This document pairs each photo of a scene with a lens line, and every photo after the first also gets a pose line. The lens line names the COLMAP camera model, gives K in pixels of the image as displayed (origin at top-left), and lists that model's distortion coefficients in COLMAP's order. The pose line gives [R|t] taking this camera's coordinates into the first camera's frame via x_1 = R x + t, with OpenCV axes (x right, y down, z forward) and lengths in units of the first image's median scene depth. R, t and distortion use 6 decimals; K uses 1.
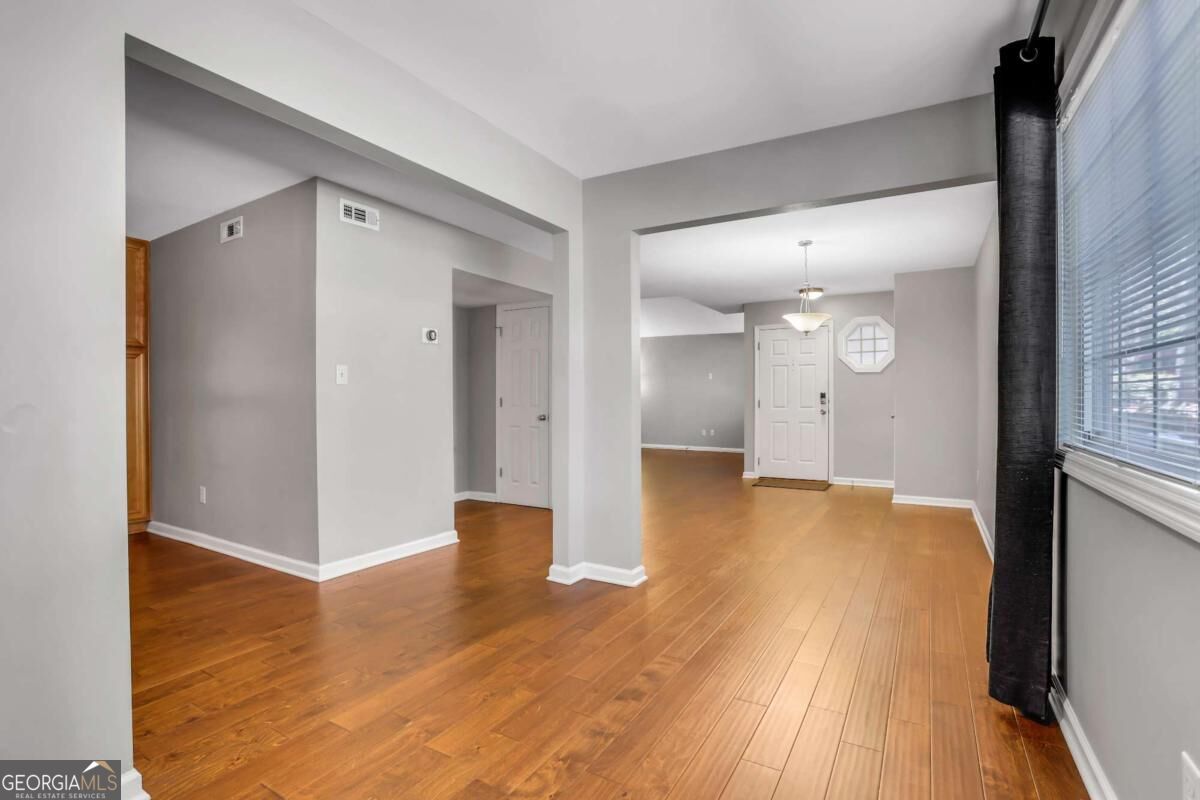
lens RADIAL K [[573.0, 0, 600.3], [0, 573.0, 390.8], [0, 0, 1]] dist [-0.087122, 0.044775]
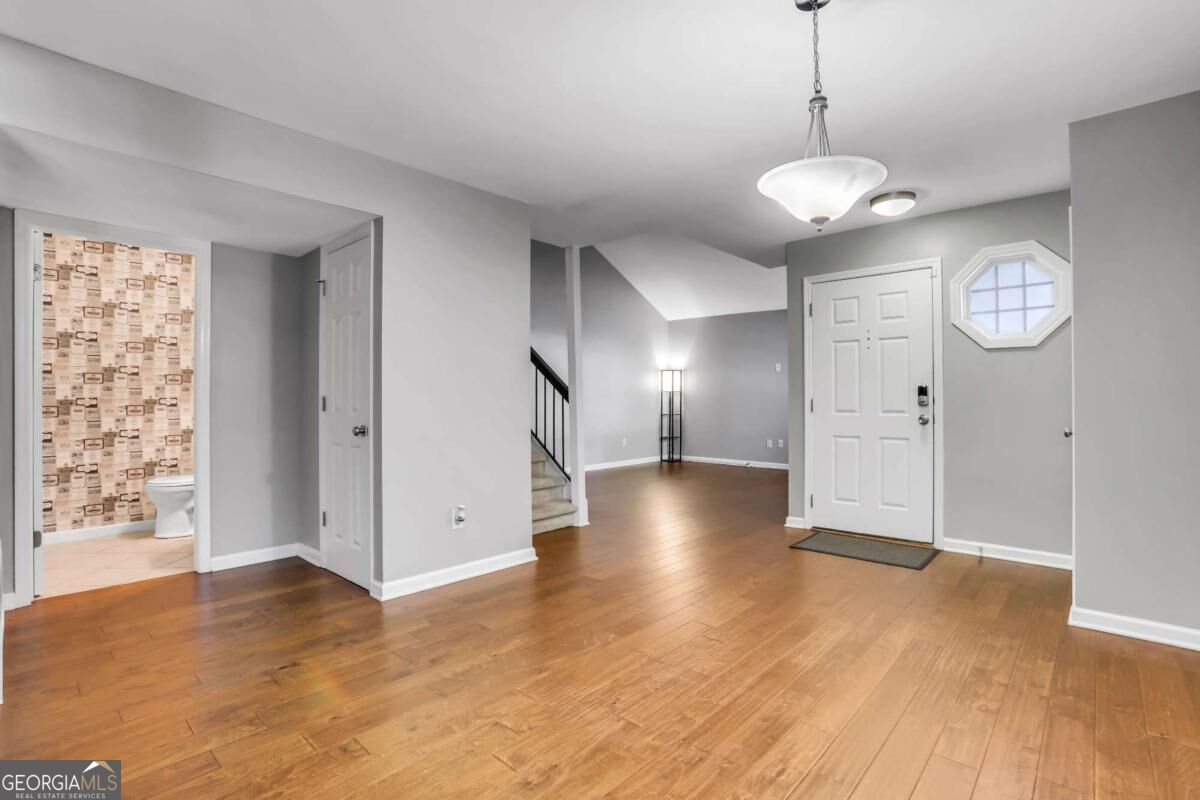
lens RADIAL K [[562.1, 0, 600.0], [0, 562.1, 400.0], [0, 0, 1]] dist [-0.015238, -0.000212]
pose [[0.981902, -0.011160, -0.189061, 0.181904], [0.009866, 0.999921, -0.007788, 0.018566], [0.189133, 0.005782, 0.981935, 0.387008]]
